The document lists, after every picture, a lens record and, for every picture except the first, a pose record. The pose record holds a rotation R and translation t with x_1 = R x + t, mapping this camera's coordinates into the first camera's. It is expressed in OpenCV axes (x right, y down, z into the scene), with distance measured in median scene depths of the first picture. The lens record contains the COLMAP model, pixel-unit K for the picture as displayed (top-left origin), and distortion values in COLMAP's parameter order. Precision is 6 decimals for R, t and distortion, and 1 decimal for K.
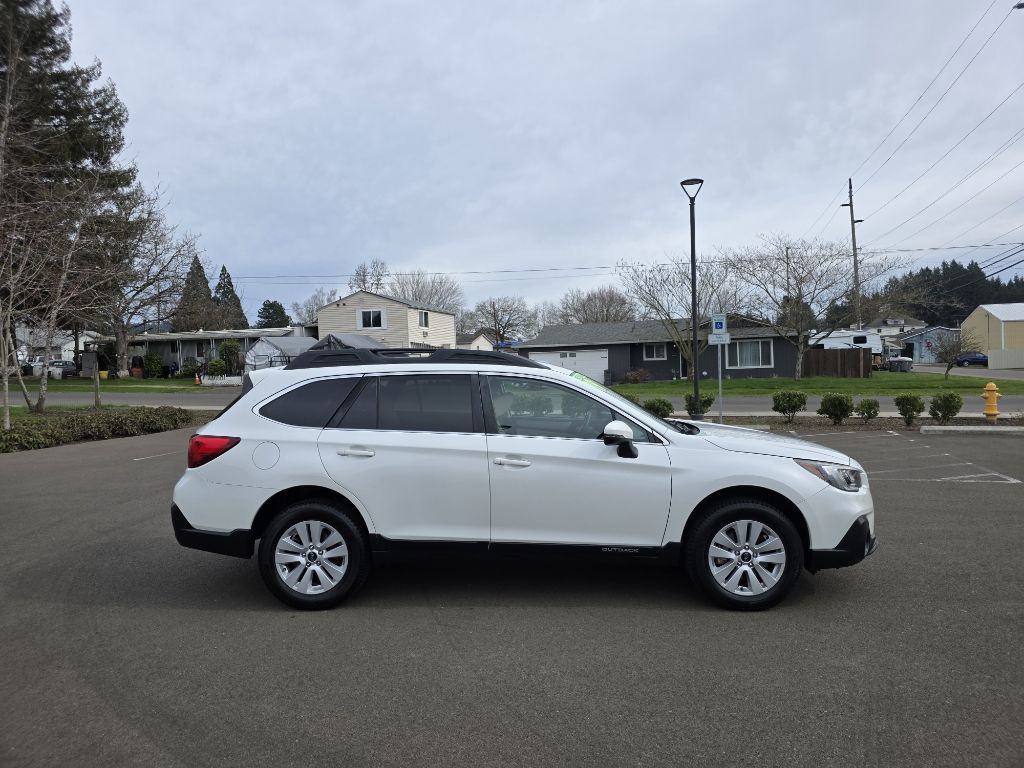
lens RADIAL K [[682.2, 0, 514.7], [0, 682.2, 379.0], [0, 0, 1]] dist [0.060565, -0.051127]
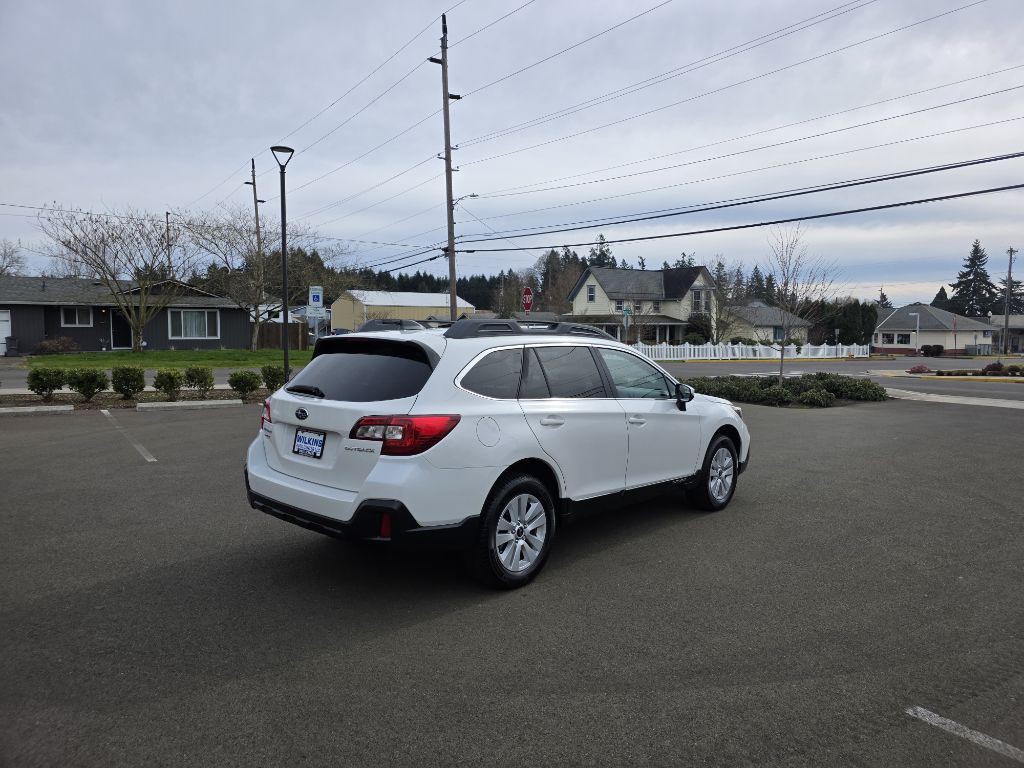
lens RADIAL K [[682.2, 0, 514.7], [0, 682.2, 379.0], [0, 0, 1]] dist [0.060565, -0.051127]
pose [[0.635772, -0.022531, 0.771548, -0.296357], [-0.008580, 0.999306, 0.036253, 0.002294], [-0.771829, -0.029669, 0.635137, 0.114057]]
